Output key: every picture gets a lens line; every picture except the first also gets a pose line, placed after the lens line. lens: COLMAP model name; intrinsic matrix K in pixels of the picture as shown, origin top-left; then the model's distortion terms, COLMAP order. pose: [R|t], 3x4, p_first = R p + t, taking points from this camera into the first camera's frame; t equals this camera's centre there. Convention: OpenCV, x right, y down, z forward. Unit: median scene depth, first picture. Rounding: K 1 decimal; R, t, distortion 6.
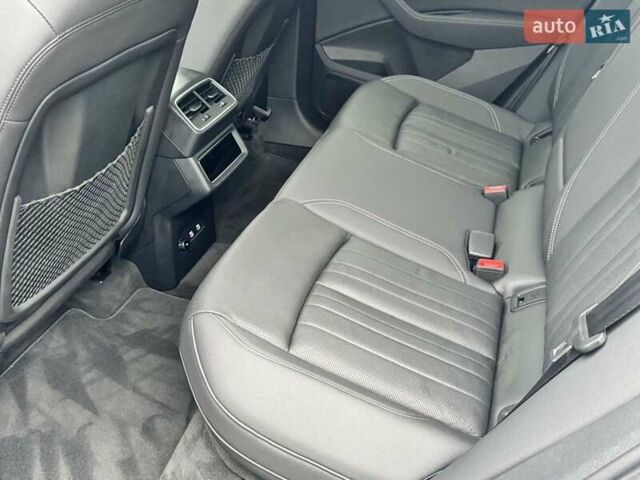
lens RADIAL K [[627.6, 0, 317.3], [0, 627.6, 243.9], [0, 0, 1]] dist [0.182448, -0.382455]
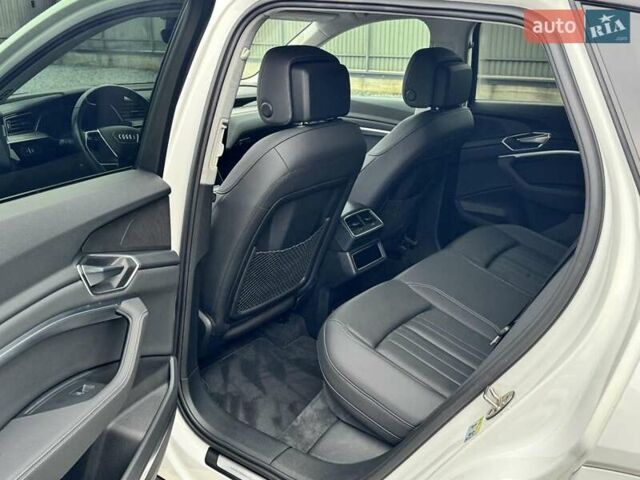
lens RADIAL K [[627.6, 0, 317.3], [0, 627.6, 243.9], [0, 0, 1]] dist [0.182448, -0.382455]
pose [[0.948328, 0.116061, -0.295302, 0.201157], [-0.183632, 0.959749, -0.212509, 0.200632], [0.258751, 0.255756, 0.931470, -0.531445]]
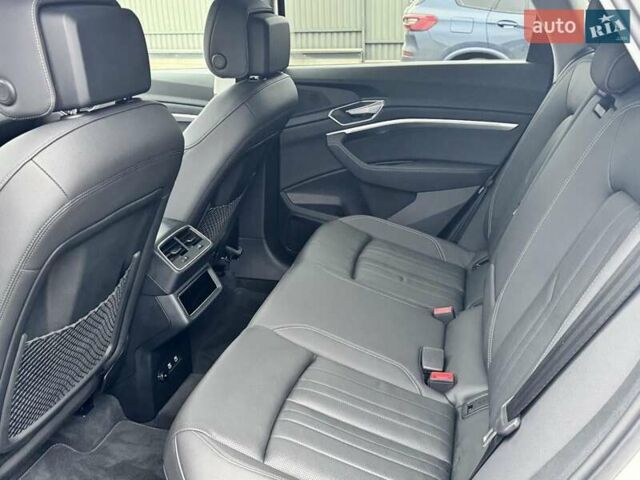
lens RADIAL K [[627.6, 0, 317.3], [0, 627.6, 243.9], [0, 0, 1]] dist [0.182448, -0.382455]
pose [[0.997949, -0.040441, 0.049626, 0.005882], [0.049953, 0.976733, -0.208558, 0.023106], [-0.040037, 0.210609, 0.976750, -0.122305]]
